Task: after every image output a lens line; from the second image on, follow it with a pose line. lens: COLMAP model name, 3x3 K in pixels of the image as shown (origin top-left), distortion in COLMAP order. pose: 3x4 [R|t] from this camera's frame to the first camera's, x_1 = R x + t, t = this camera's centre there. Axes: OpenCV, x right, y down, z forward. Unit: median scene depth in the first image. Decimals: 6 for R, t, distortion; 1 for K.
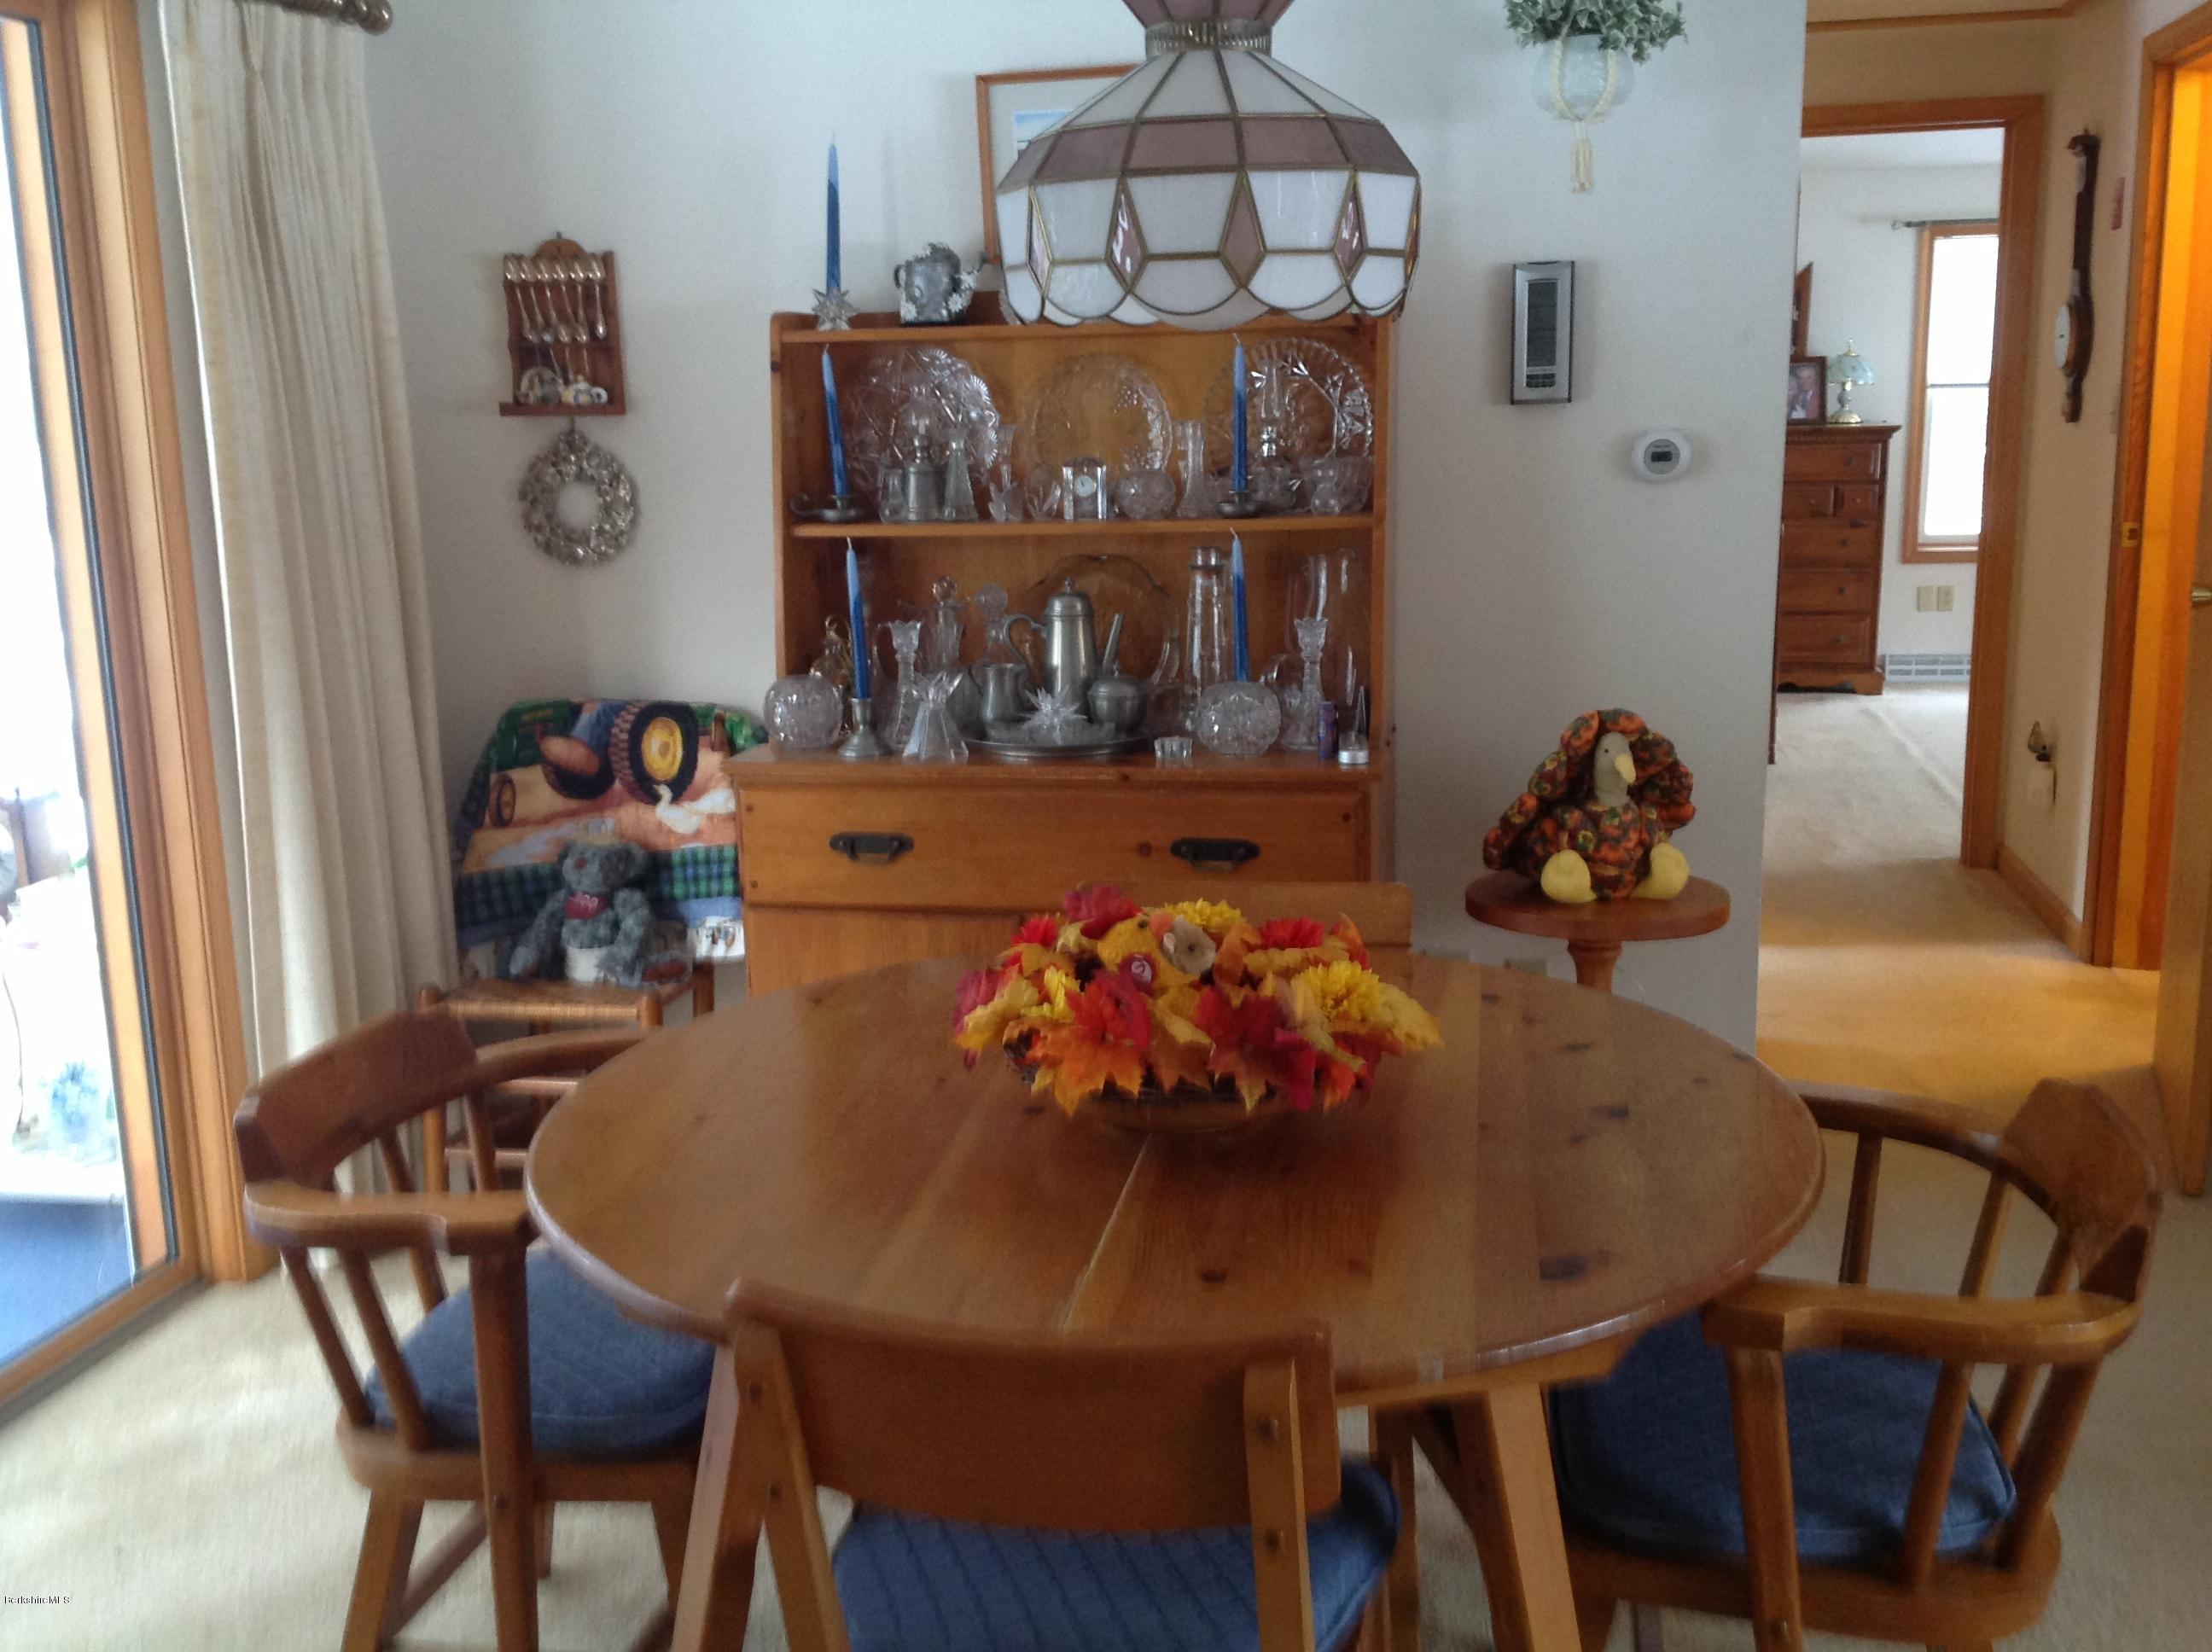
lens RADIAL K [[2079.2, 0, 1114.3], [0, 2079.2, 846.9], [0, 0, 1]] dist [0.011010, 0.000000]
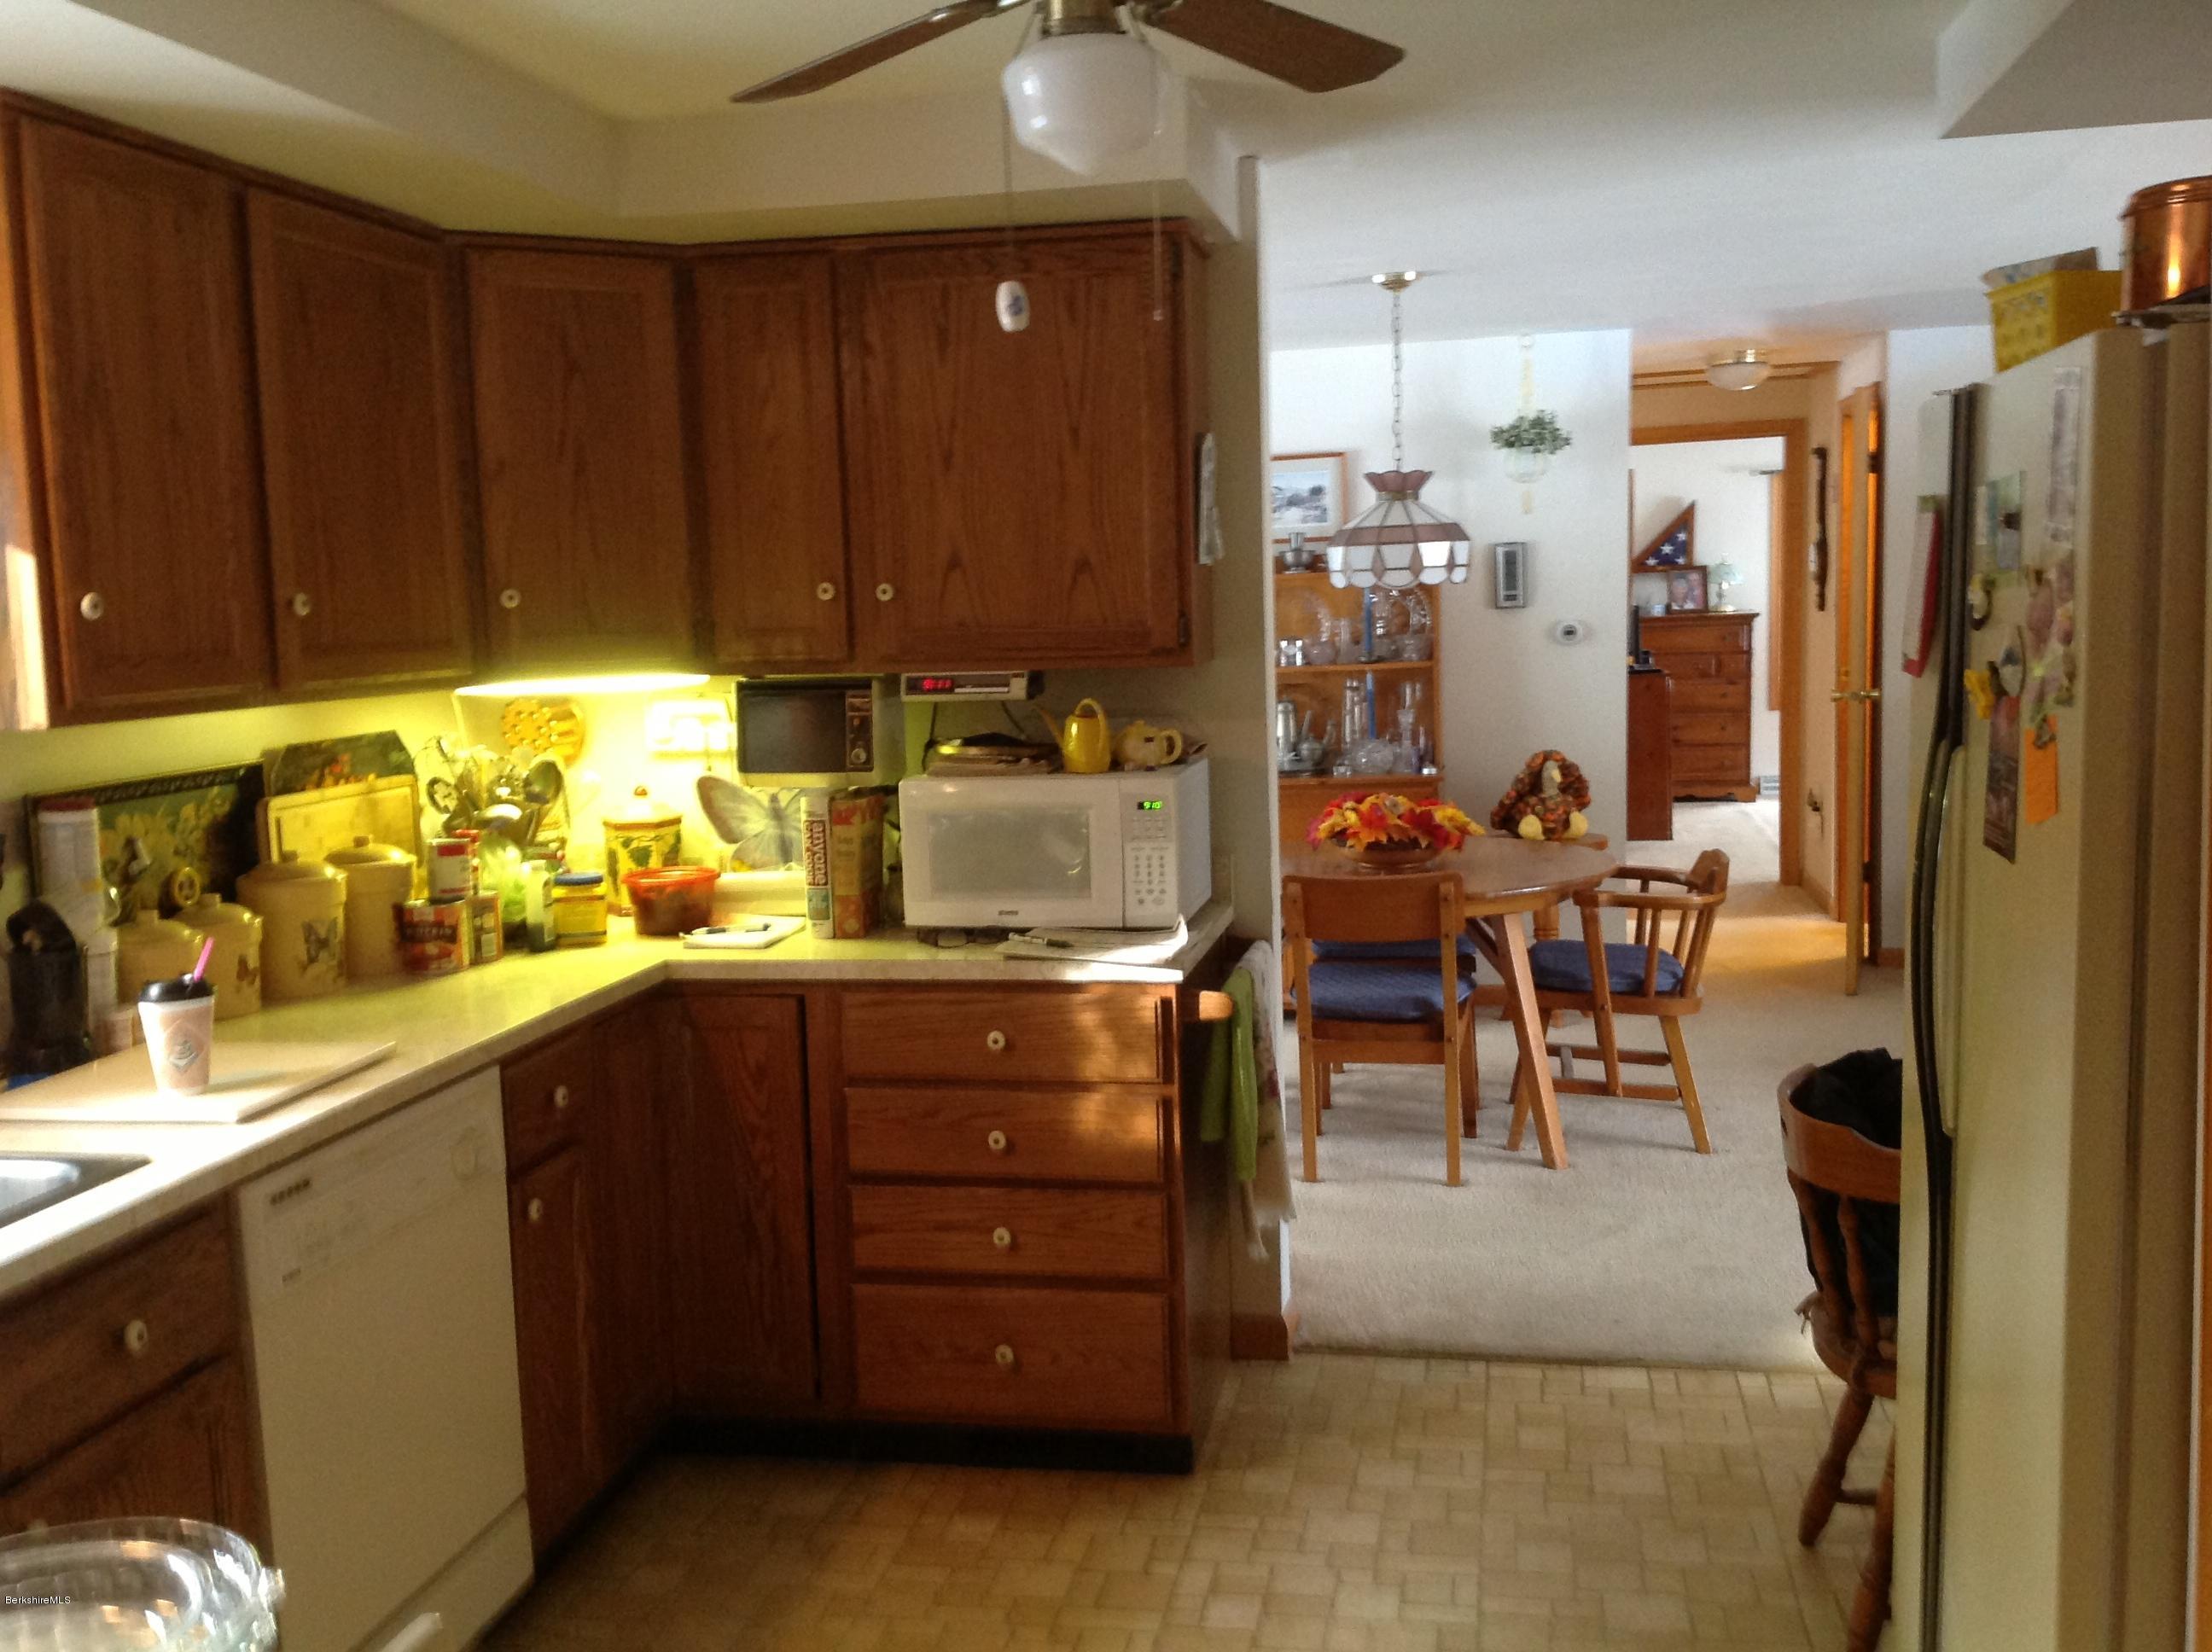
lens RADIAL K [[2079.2, 0, 1089.3], [0, 2079.2, 810.2], [0, 0, 1]] dist [0.011010, 0.000000]
pose [[0.999945, -0.010282, 0.001959, -0.232993], [0.010432, 0.994296, -0.106147, 0.213552], [-0.000856, 0.106162, 0.994348, -1.094002]]
